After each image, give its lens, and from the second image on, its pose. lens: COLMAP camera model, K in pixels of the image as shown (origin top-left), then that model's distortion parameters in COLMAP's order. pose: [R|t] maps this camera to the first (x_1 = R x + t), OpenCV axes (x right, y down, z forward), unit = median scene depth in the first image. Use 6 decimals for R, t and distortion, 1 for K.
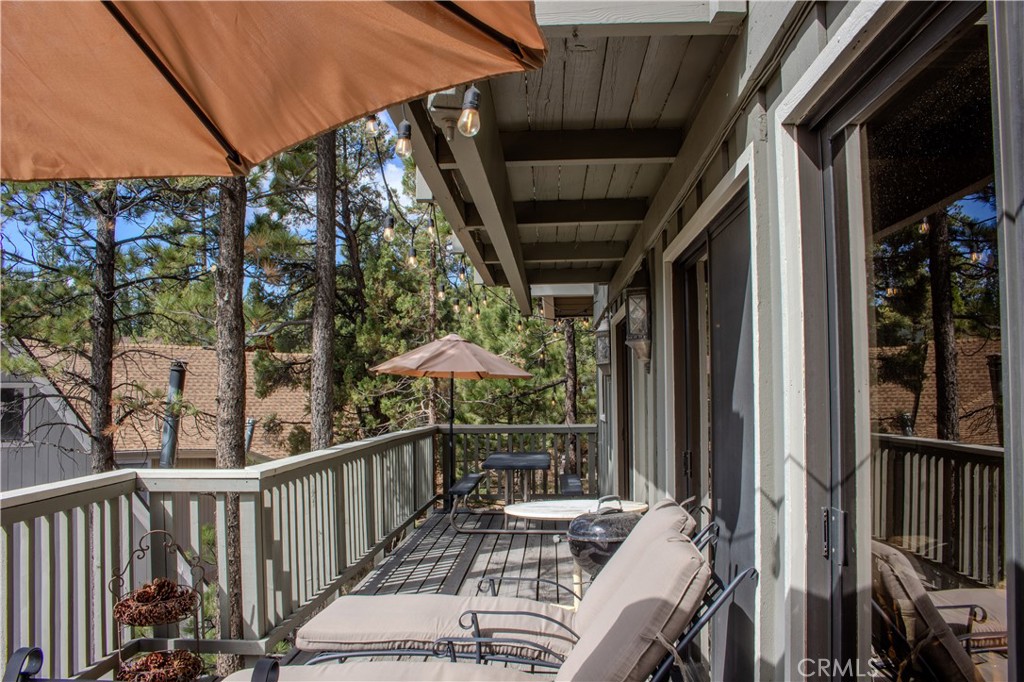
lens RADIAL K [[855.0, 0, 515.5], [0, 855.0, 352.3], [0, 0, 1]] dist [-0.156164, 0.121102]
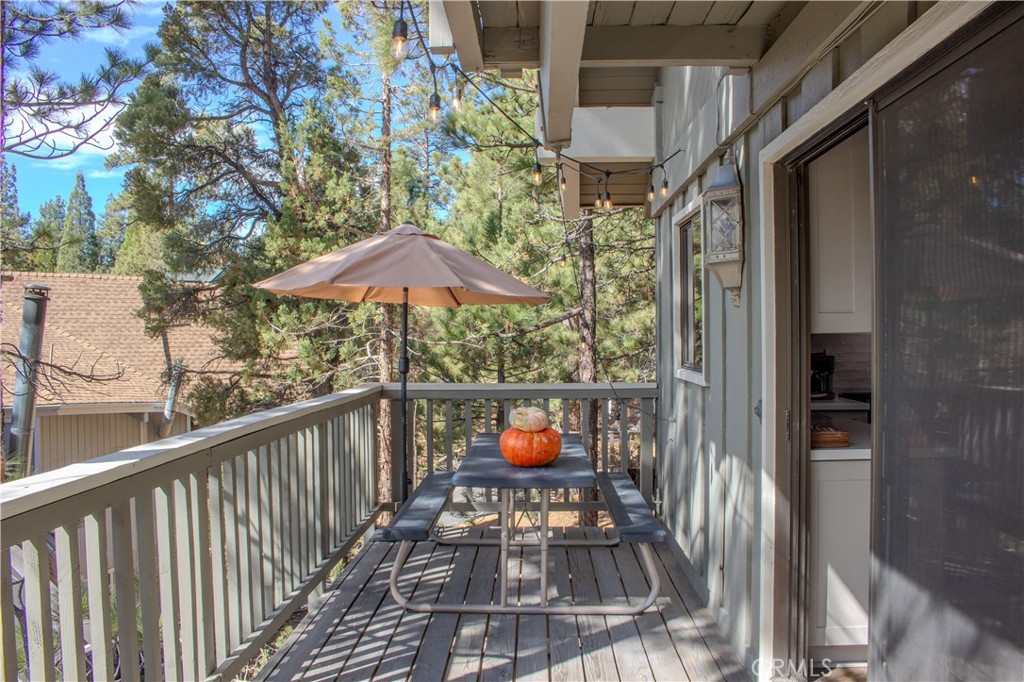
lens RADIAL K [[855.0, 0, 515.5], [0, 855.0, 352.3], [0, 0, 1]] dist [-0.156164, 0.121102]
pose [[0.999776, 0.004799, 0.020608, -0.014241], [-0.006221, 0.997561, 0.069519, 0.026449], [-0.020224, -0.069632, 0.997368, 0.487251]]
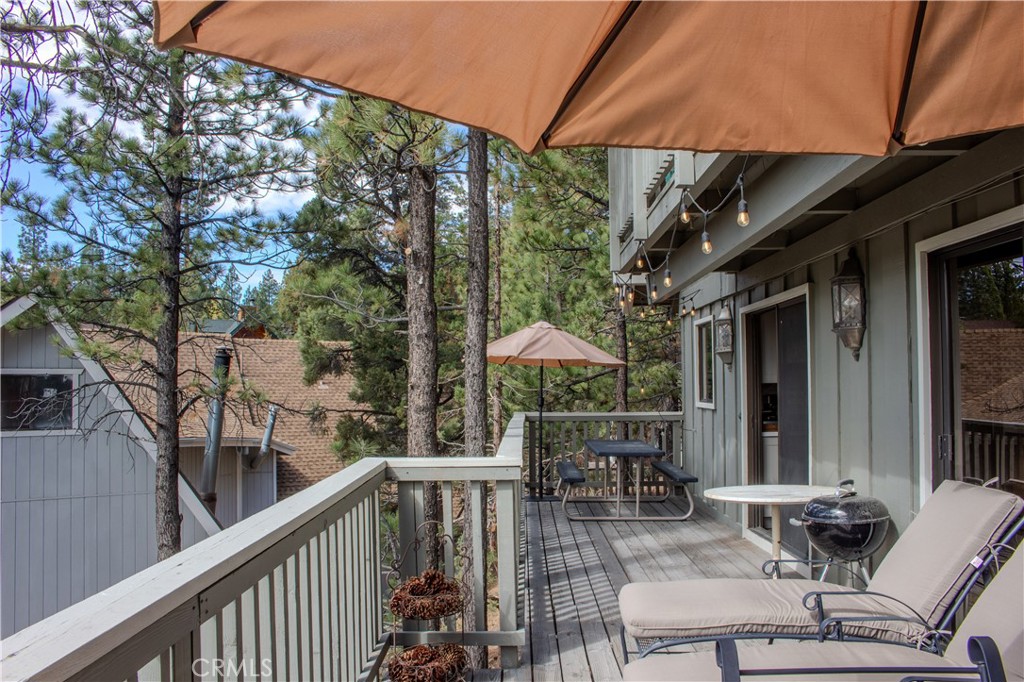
lens RADIAL K [[855.0, 0, 515.5], [0, 855.0, 352.3], [0, 0, 1]] dist [-0.156164, 0.121102]
pose [[0.999369, 0.005269, 0.035131, -0.157781], [-0.005719, 0.999903, 0.012723, 0.002434], [-0.035060, -0.012916, 0.999302, 0.005372]]
